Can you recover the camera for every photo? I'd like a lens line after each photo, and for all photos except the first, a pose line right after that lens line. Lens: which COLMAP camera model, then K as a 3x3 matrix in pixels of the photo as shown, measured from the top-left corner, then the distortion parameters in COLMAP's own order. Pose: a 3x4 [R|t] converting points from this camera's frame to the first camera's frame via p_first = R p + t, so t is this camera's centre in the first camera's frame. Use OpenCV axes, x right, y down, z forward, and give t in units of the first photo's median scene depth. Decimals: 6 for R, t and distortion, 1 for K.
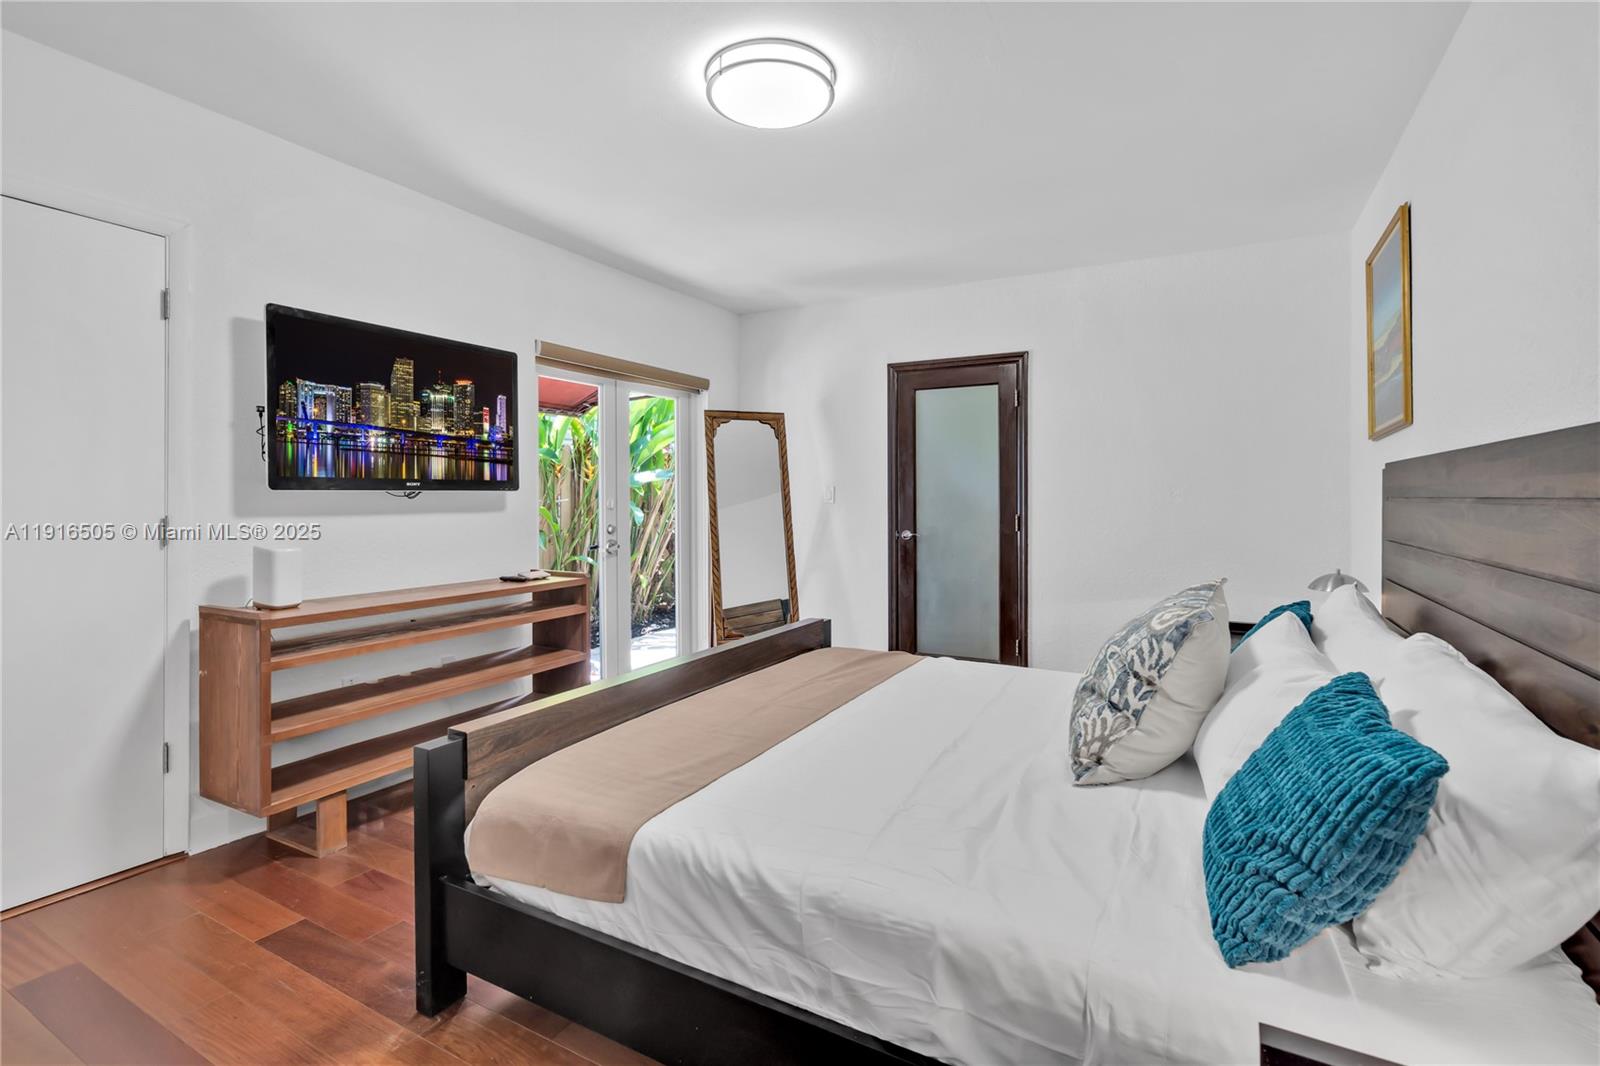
lens RADIAL K [[747.3, 0, 788.0], [0, 747.3, 504.1], [0, 0, 1]] dist [-0.000319, 0.000157]
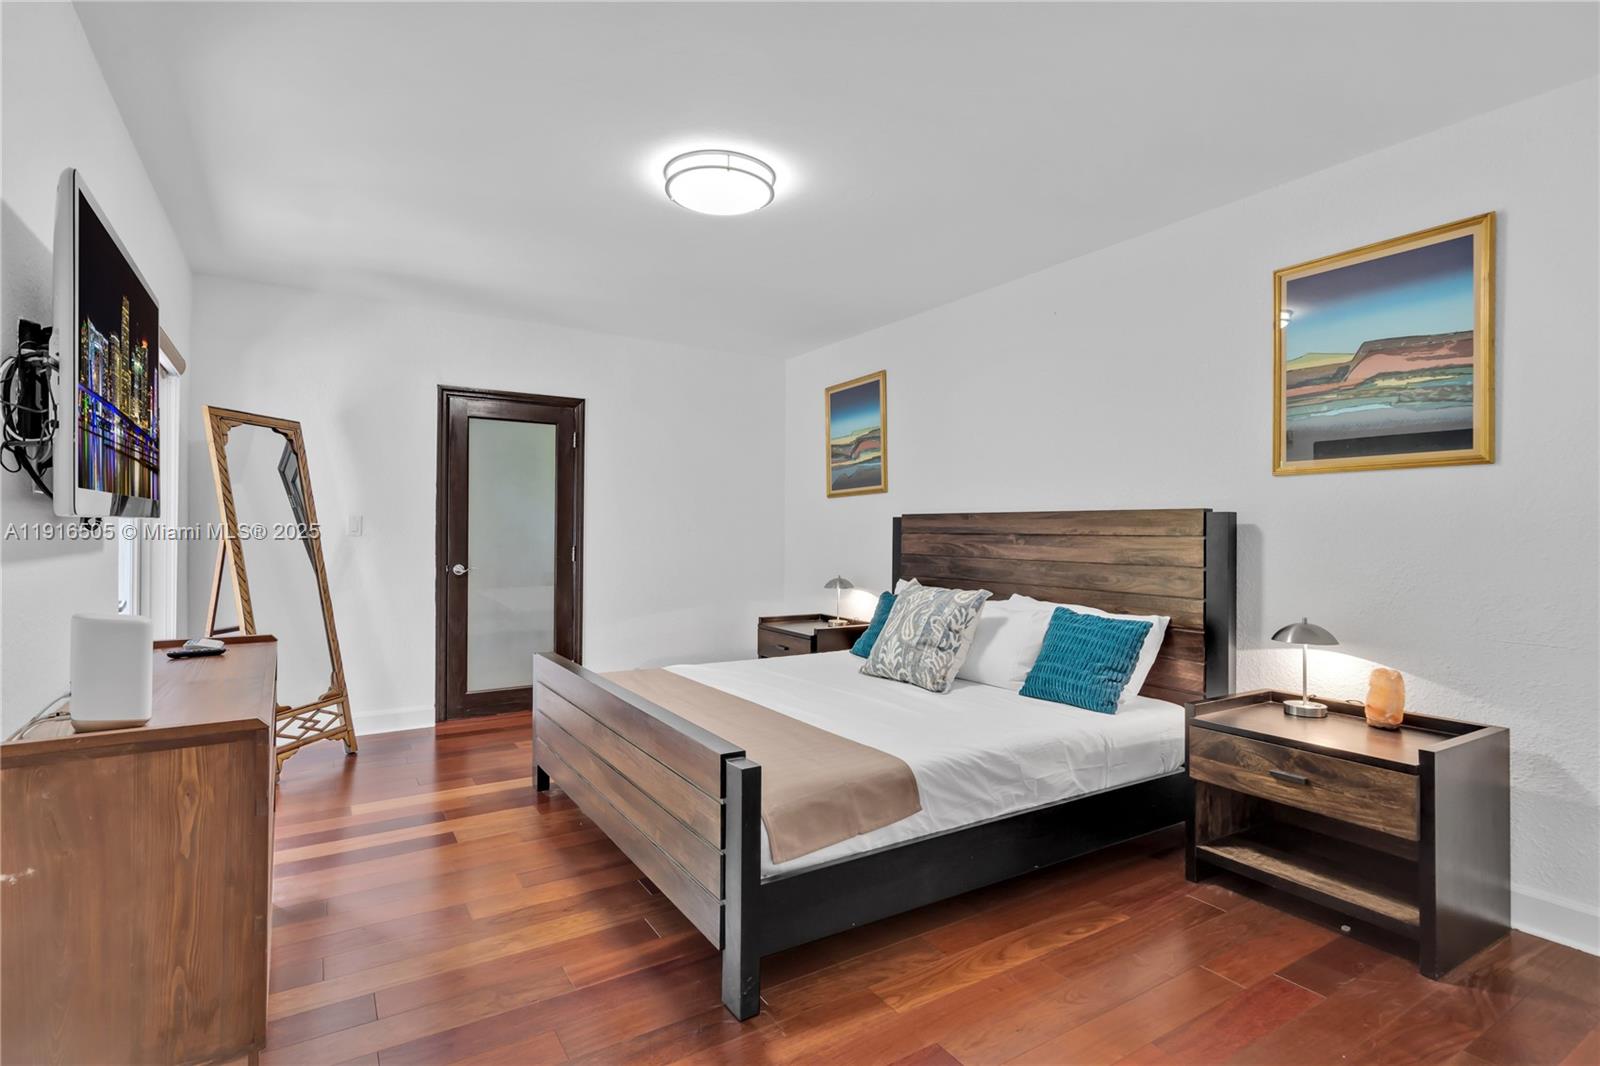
lens RADIAL K [[797.8, 0, 800.0], [0, 797.8, 528.5], [0, 0, 1]] dist [0.000492, -0.000024]
pose [[0.470331, 0.008406, 0.882450, -1.463757], [0.000162, 0.999954, -0.009612, -0.001844], [-0.882490, 0.004664, 0.470307, 0.403474]]
